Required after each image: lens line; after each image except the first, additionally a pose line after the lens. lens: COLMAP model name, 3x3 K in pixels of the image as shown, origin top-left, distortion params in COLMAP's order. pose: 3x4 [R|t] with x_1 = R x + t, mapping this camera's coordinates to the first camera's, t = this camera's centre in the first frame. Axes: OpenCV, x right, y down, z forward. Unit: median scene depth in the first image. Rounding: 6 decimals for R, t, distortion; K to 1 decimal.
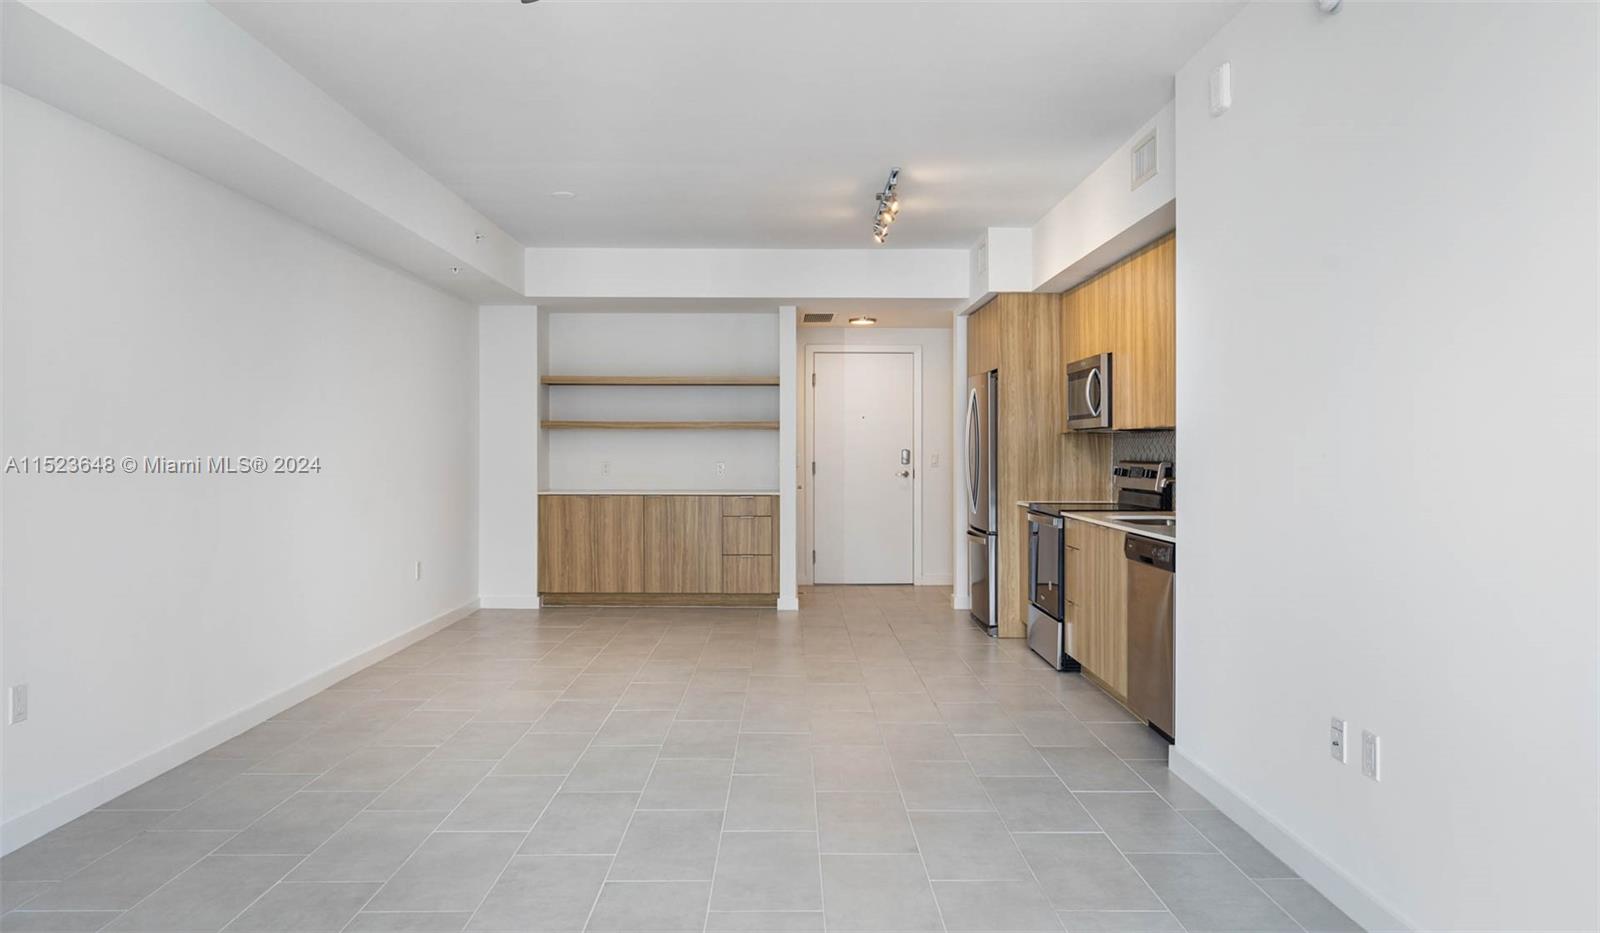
lens RADIAL K [[962.2, 0, 790.1], [0, 962.2, 453.0], [0, 0, 1]] dist [0.046992, 0.000107]
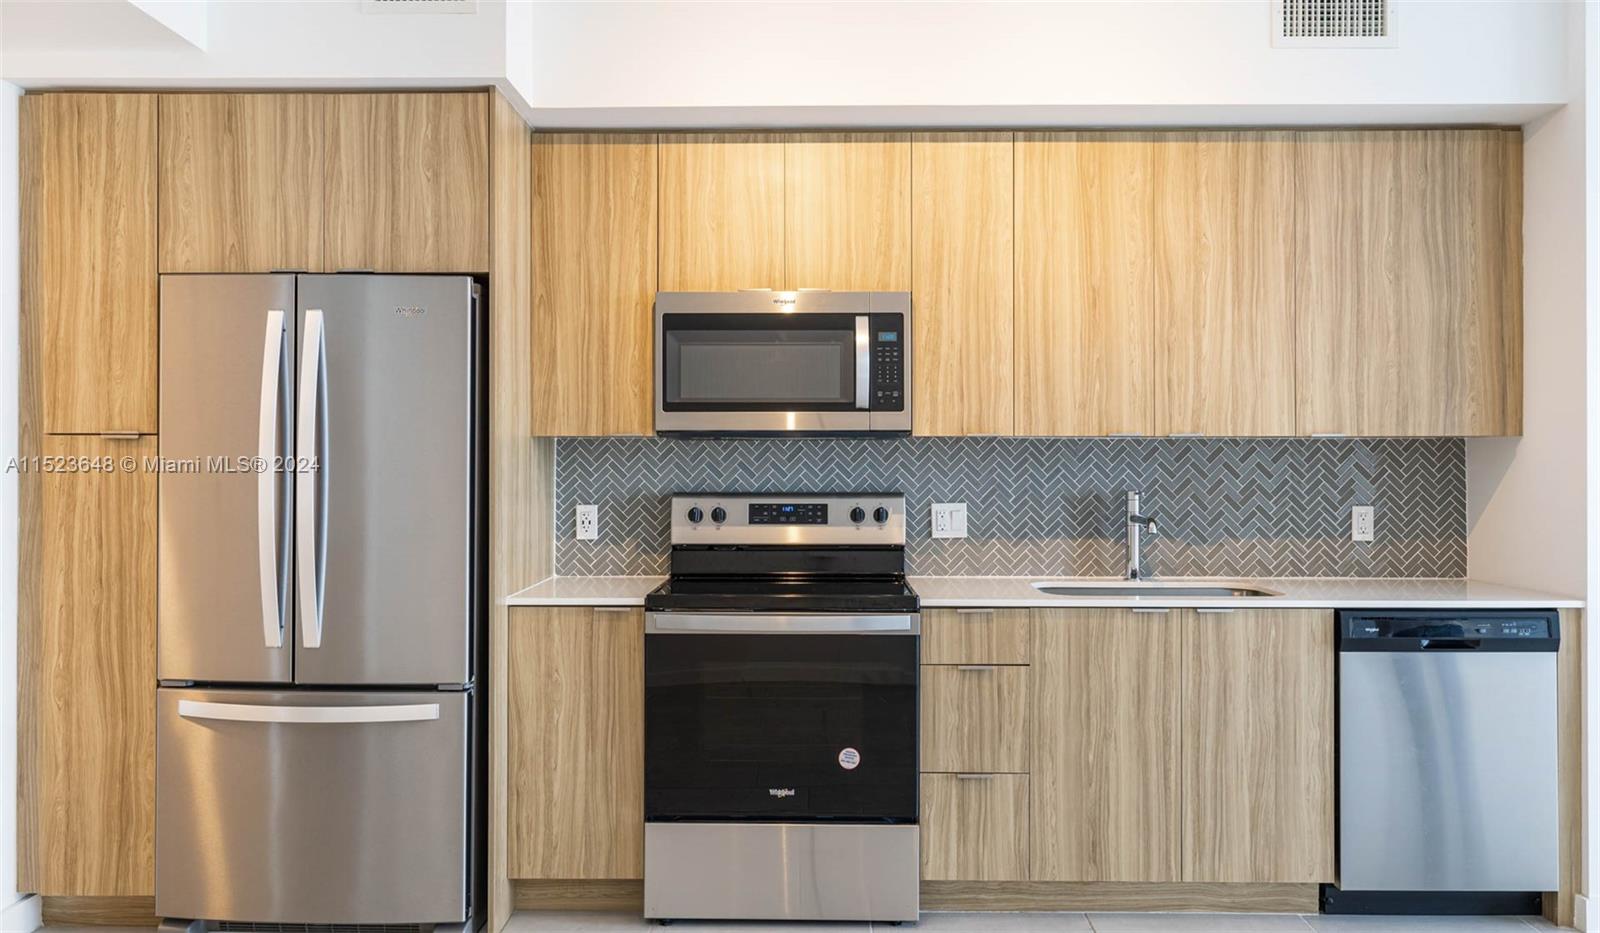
lens RADIAL K [[1239.5, 0, 761.5], [0, 1239.5, 458.4], [0, 0, 1]] dist [0.010138, -0.006459]
pose [[0.055695, 0.001604, 0.998447, -0.264255], [0.003832, 0.999991, -0.001820, -0.007666], [-0.998440, 0.003927, 0.055689, 0.765278]]
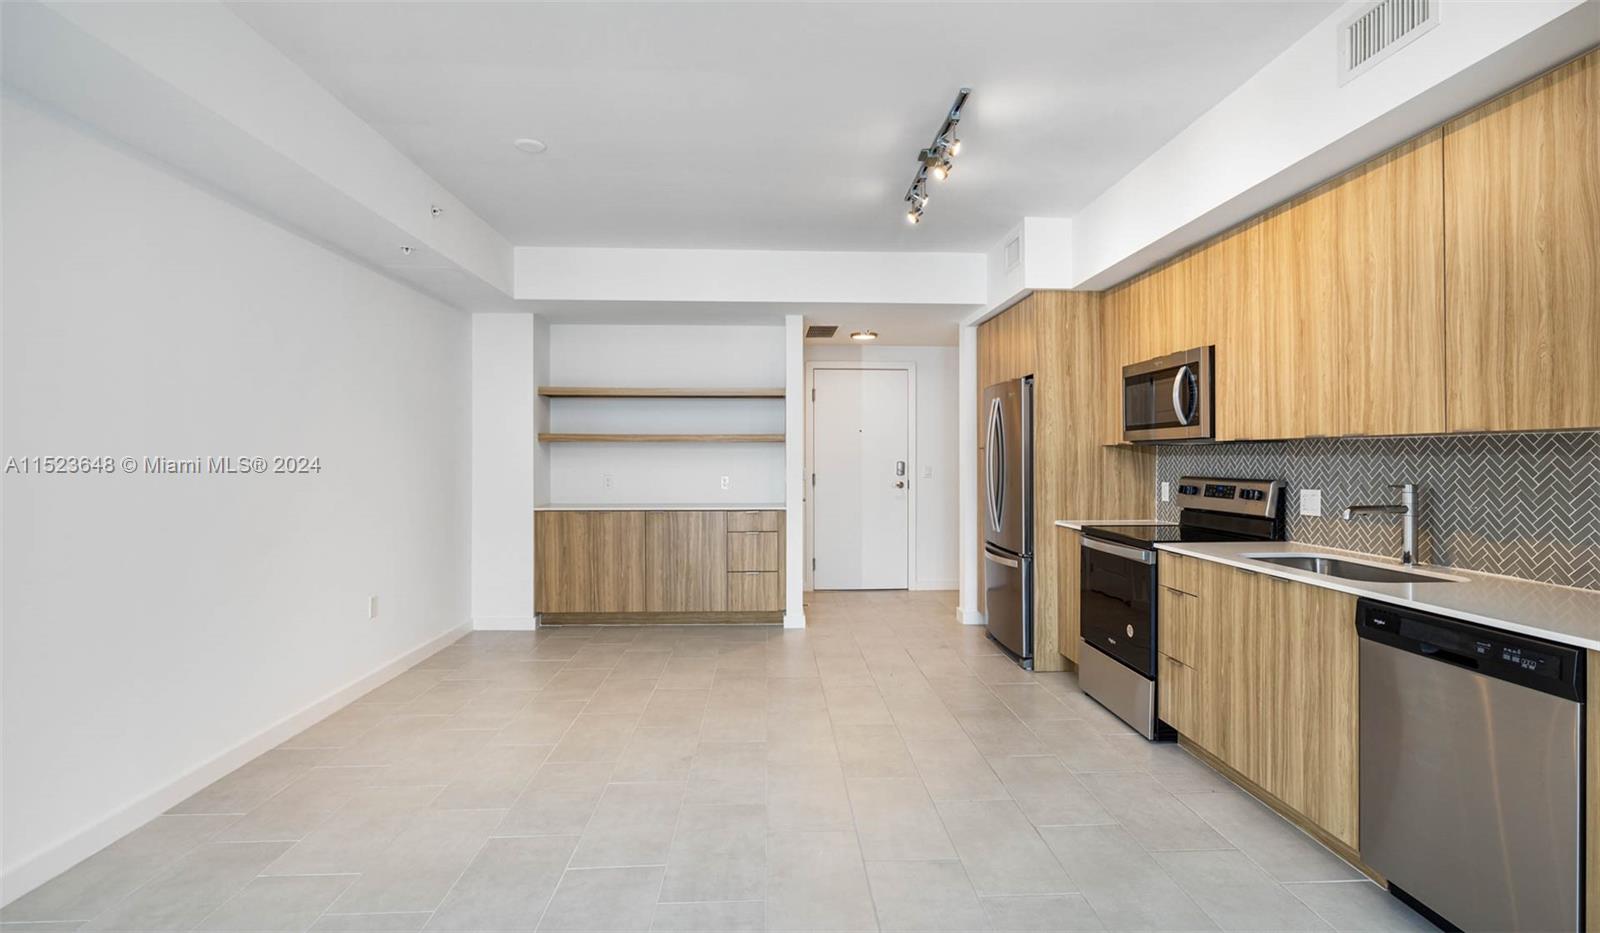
lens RADIAL K [[696.5, 0, 800.9], [0, 696.5, 459.9], [0, 0, 1]] dist [-0.000110, 0.001132]
pose [[0.999120, -0.002357, 0.041873, -0.027063], [0.002411, 0.999996, -0.001247, -0.006038], [-0.041870, 0.001346, 0.999122, 0.317523]]
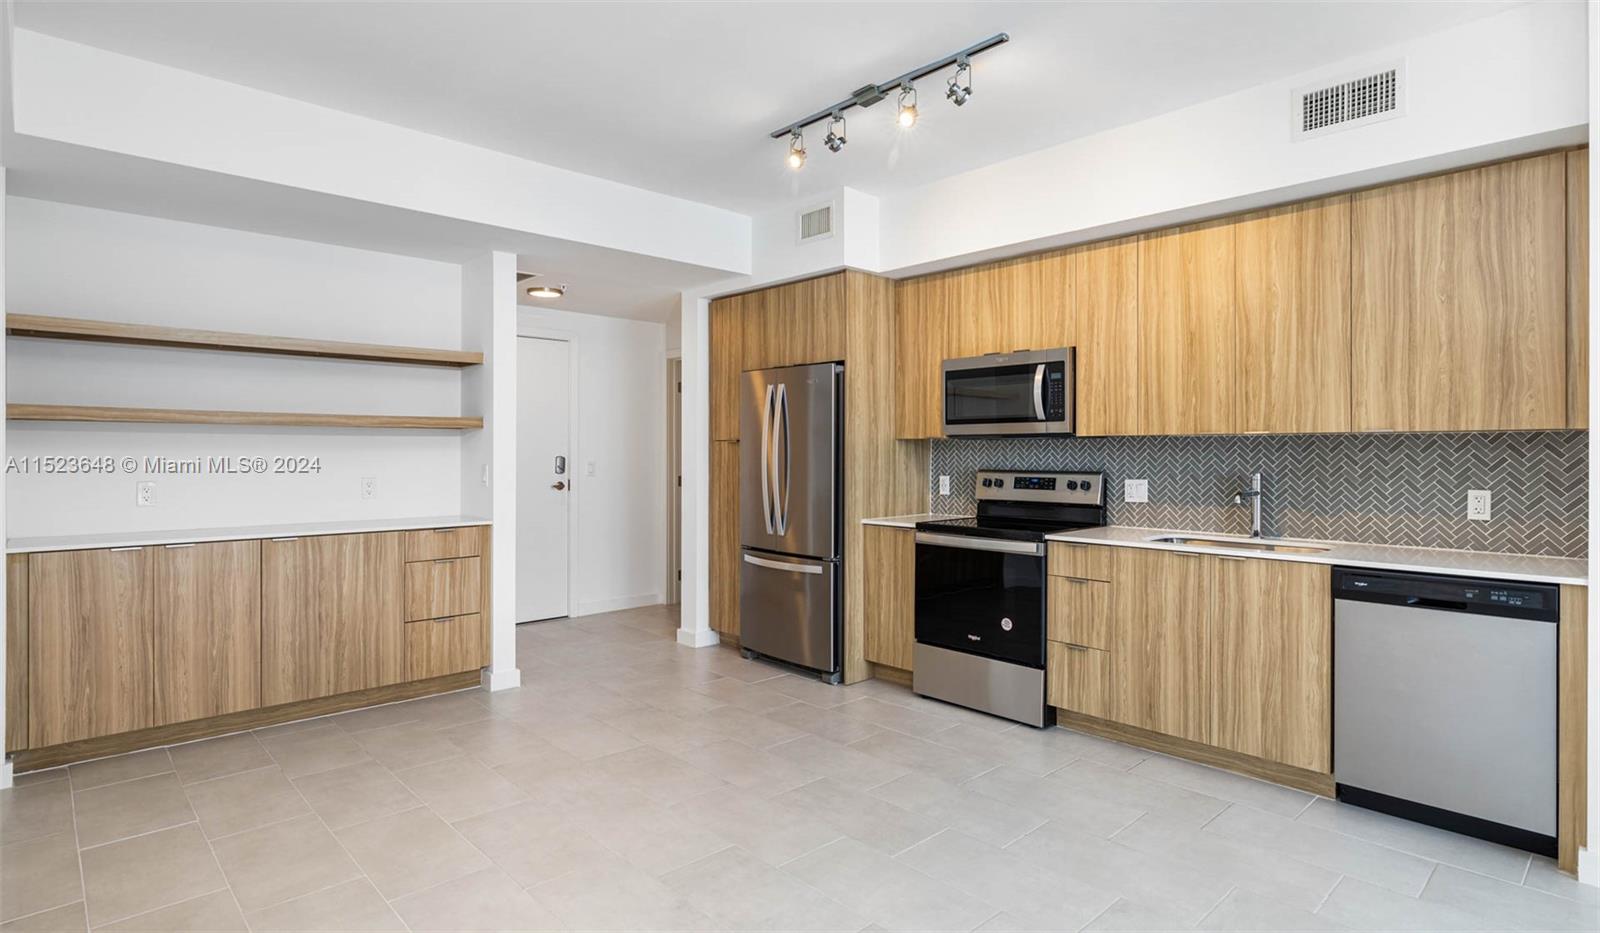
lens RADIAL K [[792.6, 0, 773.9], [0, 792.6, 457.1], [0, 0, 1]] dist [0.003555, -0.000312]
pose [[0.755367, -0.005201, 0.655281, -0.246847], [0.003239, 0.999986, 0.004204, -0.006585], [-0.655294, -0.001053, 0.755374, 0.469063]]
